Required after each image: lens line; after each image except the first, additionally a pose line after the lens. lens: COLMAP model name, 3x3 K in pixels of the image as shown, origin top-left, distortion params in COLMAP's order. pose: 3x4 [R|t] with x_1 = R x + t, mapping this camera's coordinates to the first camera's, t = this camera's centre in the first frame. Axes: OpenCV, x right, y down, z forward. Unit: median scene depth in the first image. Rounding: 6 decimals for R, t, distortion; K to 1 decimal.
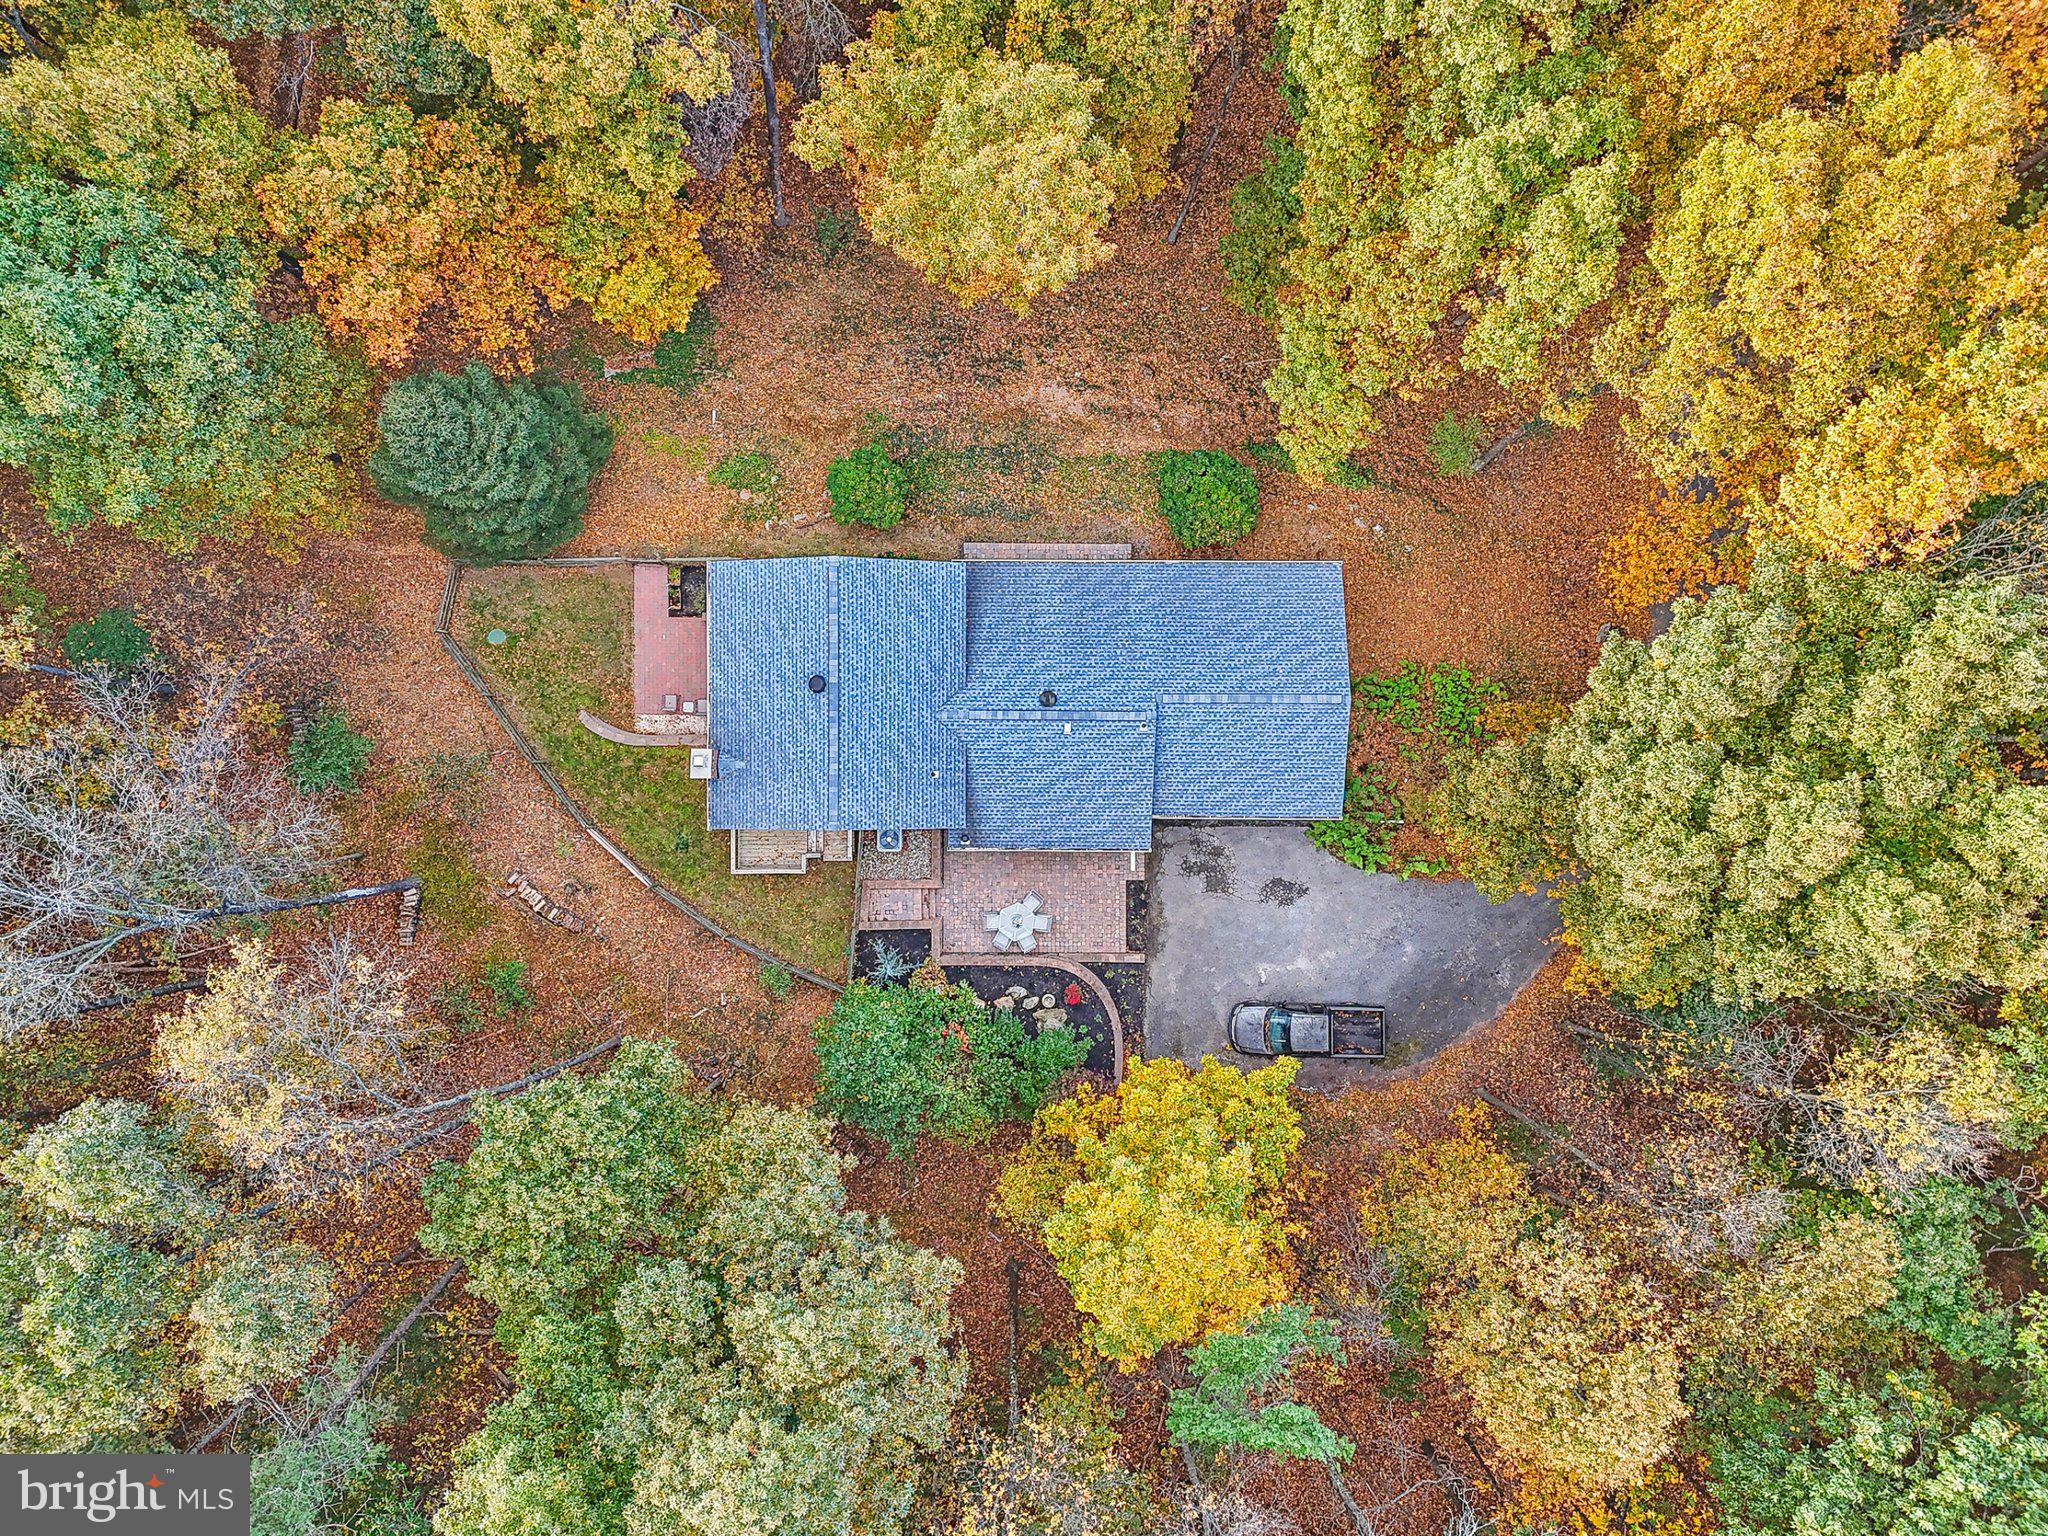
lens RADIAL K [[1542.1, 0, 1014.6], [0, 1542.1, 725.3], [0, 0, 1]] dist [0.036576, -0.001575]
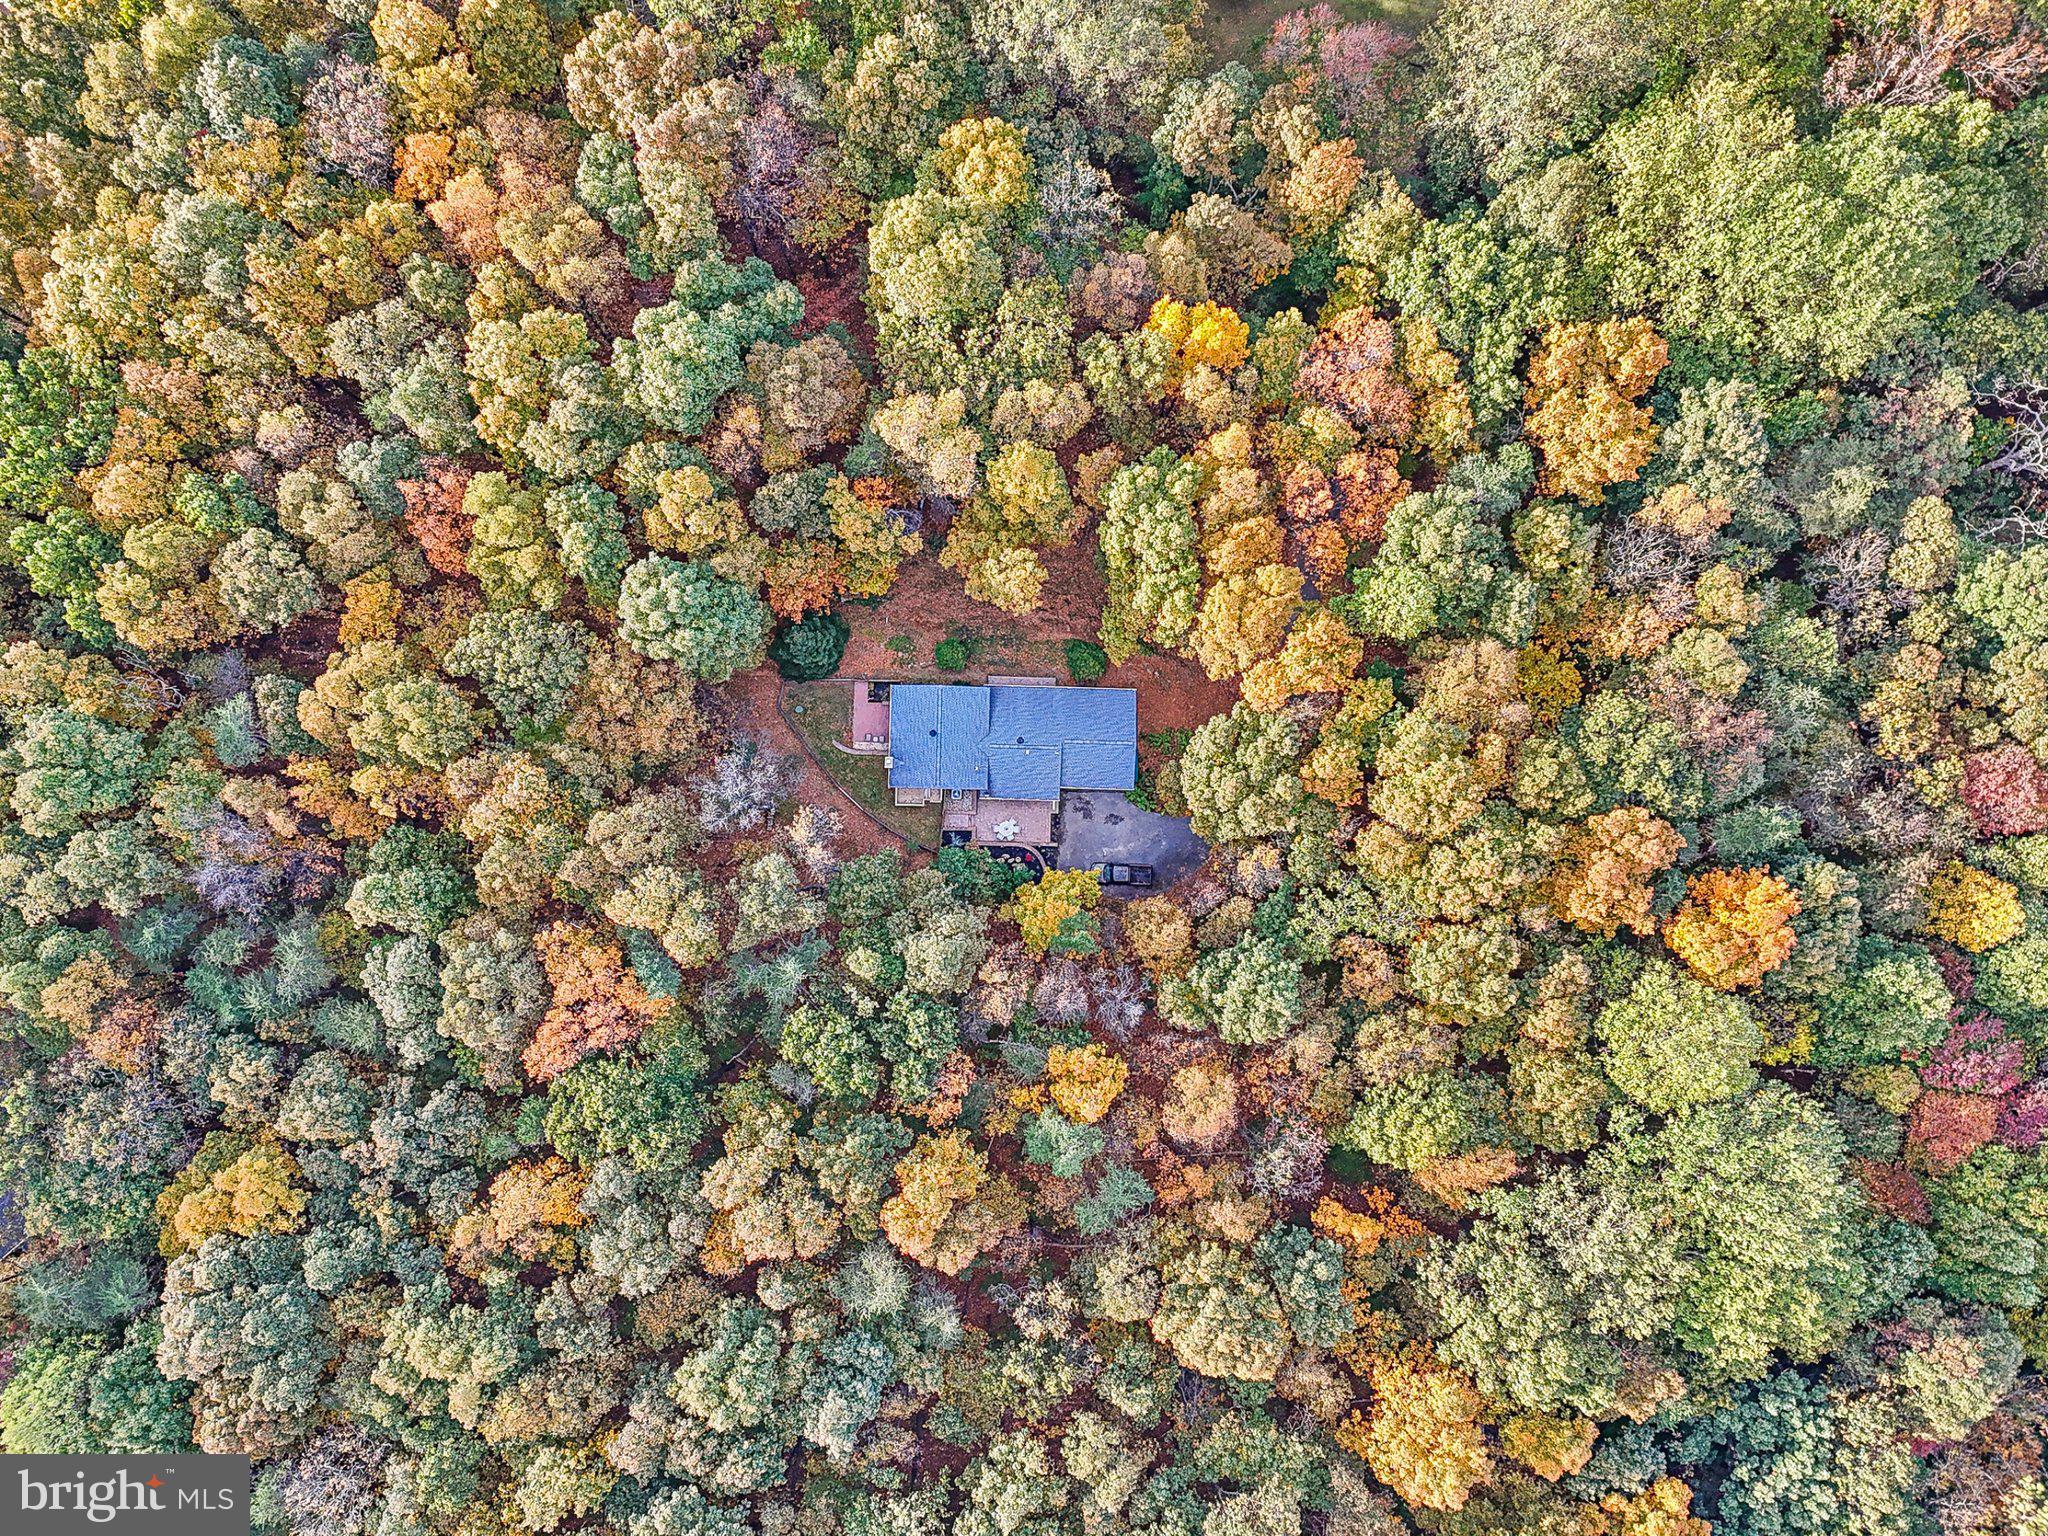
lens RADIAL K [[1542.1, 0, 1014.6], [0, 1542.1, 725.3], [0, 0, 1]] dist [0.036576, -0.001575]
pose [[0.999741, 0.022610, 0.002421, 0.004792], [-0.022589, 0.999710, -0.008327, -0.019531], [-0.002609, 0.008270, 0.999962, -1.525196]]
